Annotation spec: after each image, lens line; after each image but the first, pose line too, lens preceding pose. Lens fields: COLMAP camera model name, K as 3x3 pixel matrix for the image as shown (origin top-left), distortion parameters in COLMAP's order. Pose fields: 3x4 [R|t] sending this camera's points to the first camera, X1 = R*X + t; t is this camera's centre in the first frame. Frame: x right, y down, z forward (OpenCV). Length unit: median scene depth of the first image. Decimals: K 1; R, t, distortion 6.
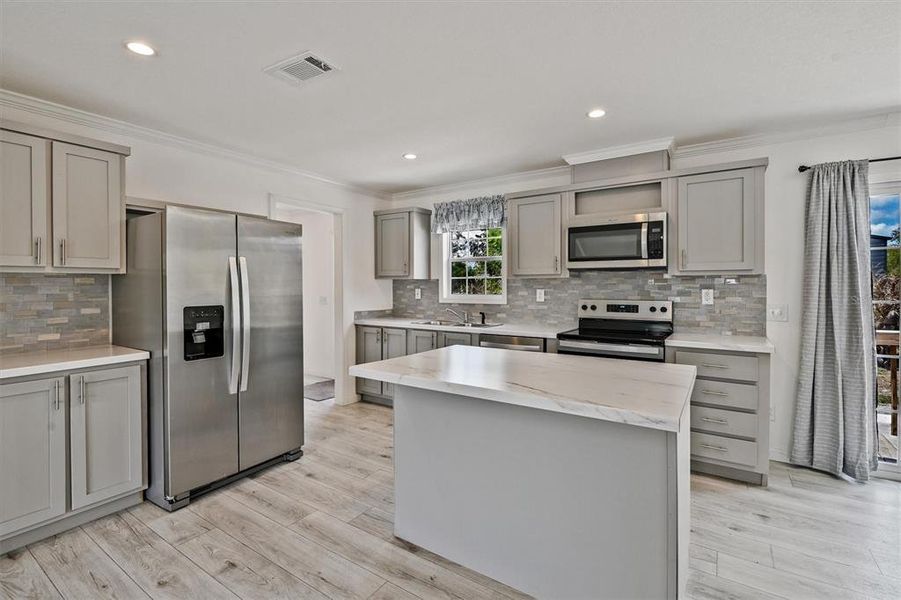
lens RADIAL K [[399.4, 0, 455.7], [0, 399.4, 289.3], [0, 0, 1]] dist [-0.003895, -0.001266]
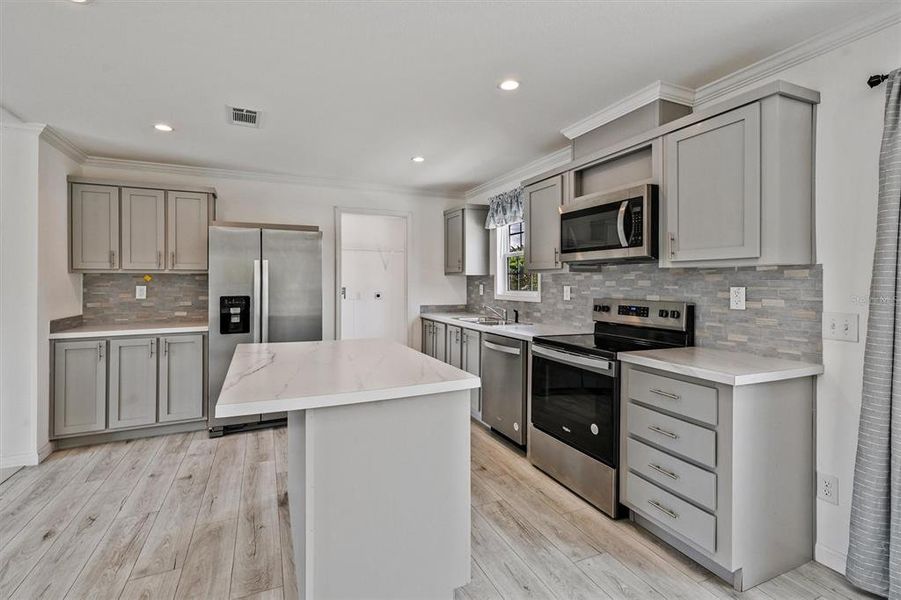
lens RADIAL K [[415.7, 0, 455.8], [0, 415.7, 281.1], [0, 0, 1]] dist [0.016710, -0.000192]
pose [[0.843963, -0.000144, -0.536401, 0.652795], [-0.005826, 0.999939, -0.009435, -0.000863], [0.536369, 0.011088, 0.843910, 0.144075]]
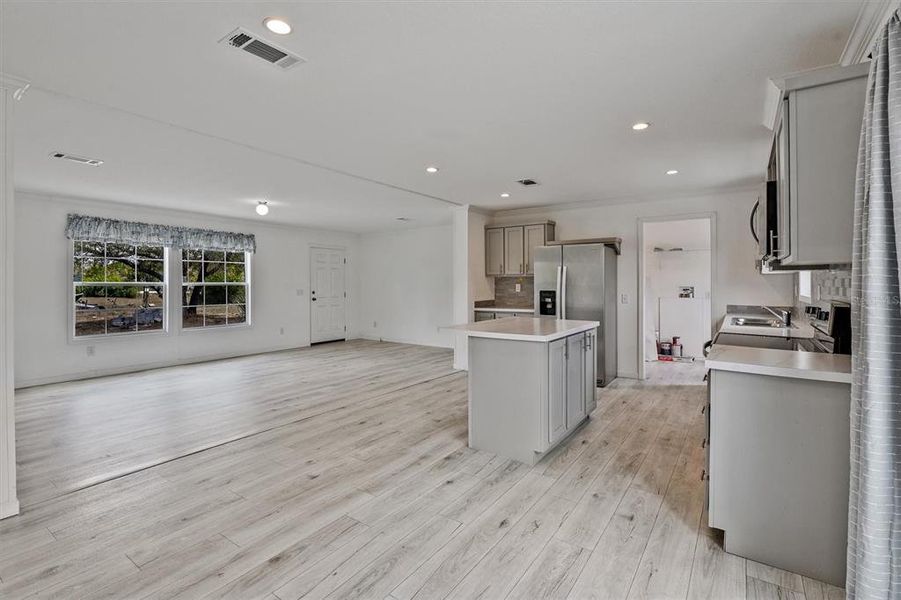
lens RADIAL K [[430.6, 0, 454.0], [0, 430.6, 280.5], [0, 0, 1]] dist [-0.000244, -0.000136]
pose [[-0.022628, -0.004205, -0.999735, 1.372828], [-0.006627, 0.999970, -0.004056, 0.000293], [0.999722, 0.006534, -0.022655, 0.442099]]
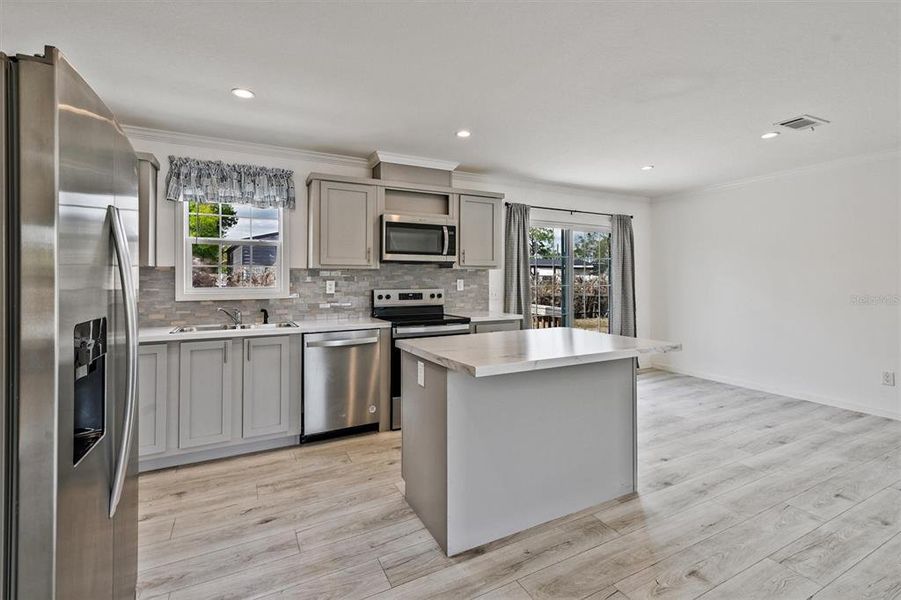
lens RADIAL K [[408.8, 0, 443.6], [0, 408.8, 277.4], [0, 0, 1]] dist [0.002688, 0.000535]
pose [[0.497148, 0.002508, 0.867662, -0.654803], [0.009121, 0.999925, -0.008117, 0.003953], [-0.867618, 0.011949, 0.497088, 0.381525]]
